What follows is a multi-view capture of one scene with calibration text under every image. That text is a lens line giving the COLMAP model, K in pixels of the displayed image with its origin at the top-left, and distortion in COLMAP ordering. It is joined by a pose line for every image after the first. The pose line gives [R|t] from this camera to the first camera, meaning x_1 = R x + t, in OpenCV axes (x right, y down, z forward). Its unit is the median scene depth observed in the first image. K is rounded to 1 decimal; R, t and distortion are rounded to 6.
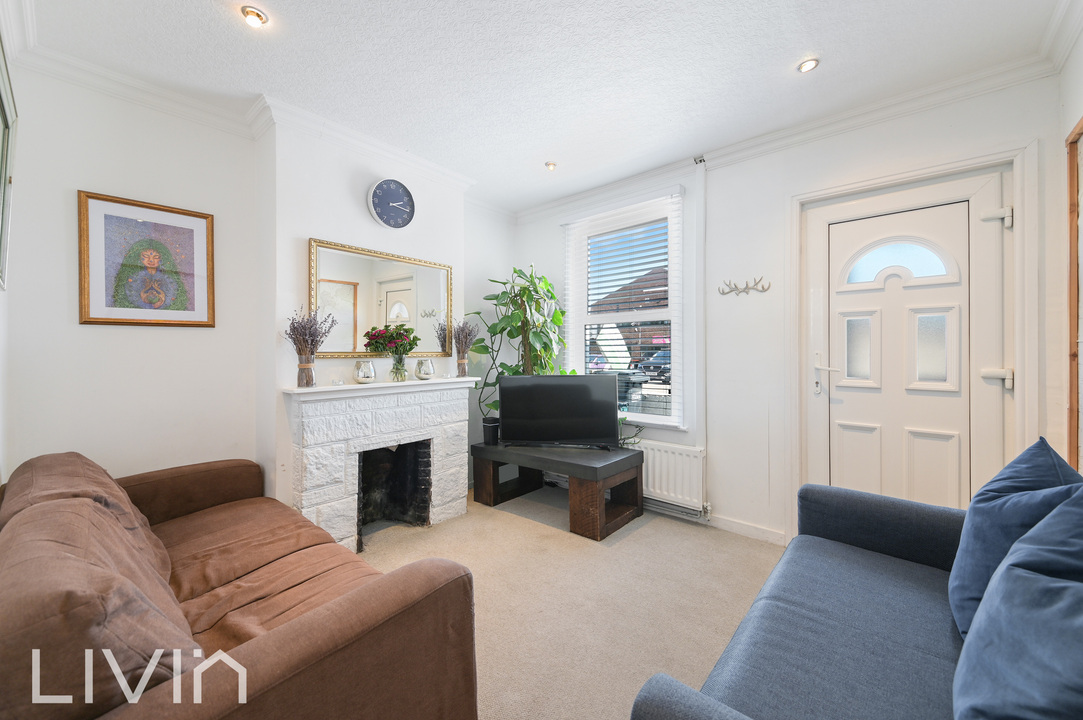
lens RADIAL K [[410.3, 0, 540.3], [0, 410.3, 353.8], [0, 0, 1]] dist [0.001087, -0.000128]
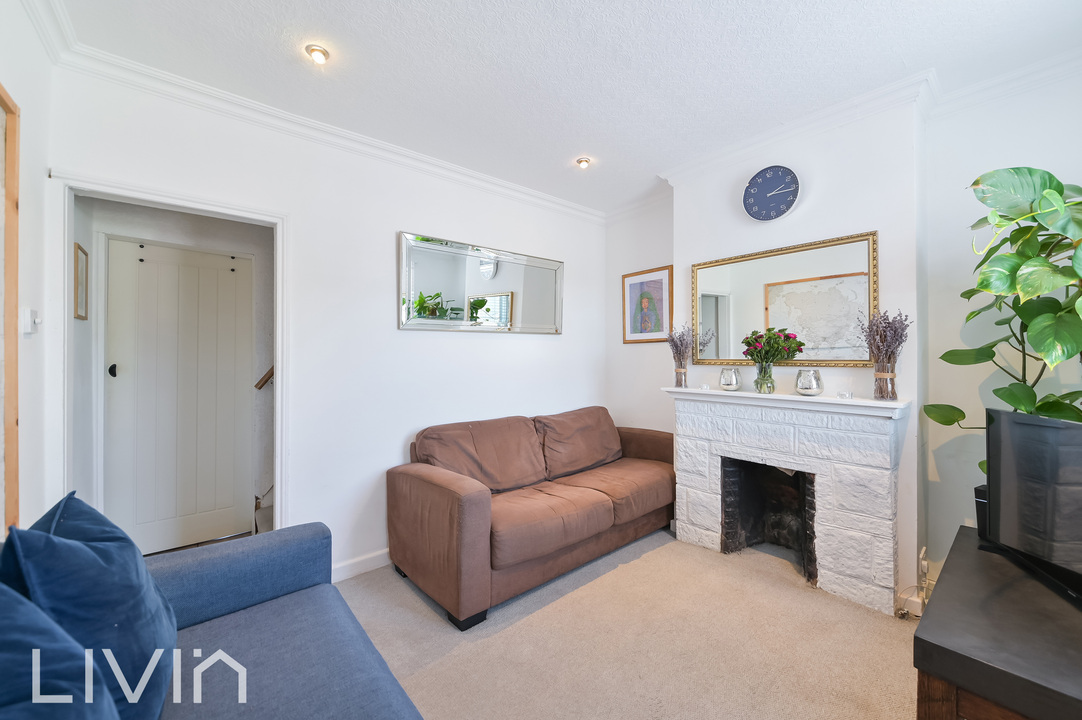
lens RADIAL K [[409.9, 0, 539.8], [0, 409.9, 353.8], [0, 0, 1]] dist [0.001087, -0.000128]
pose [[-0.161921, 0.000667, -0.986803, 0.658012], [0.000002, 1.000000, 0.000675, -0.020119], [0.986804, 0.000107, -0.161921, 0.711306]]
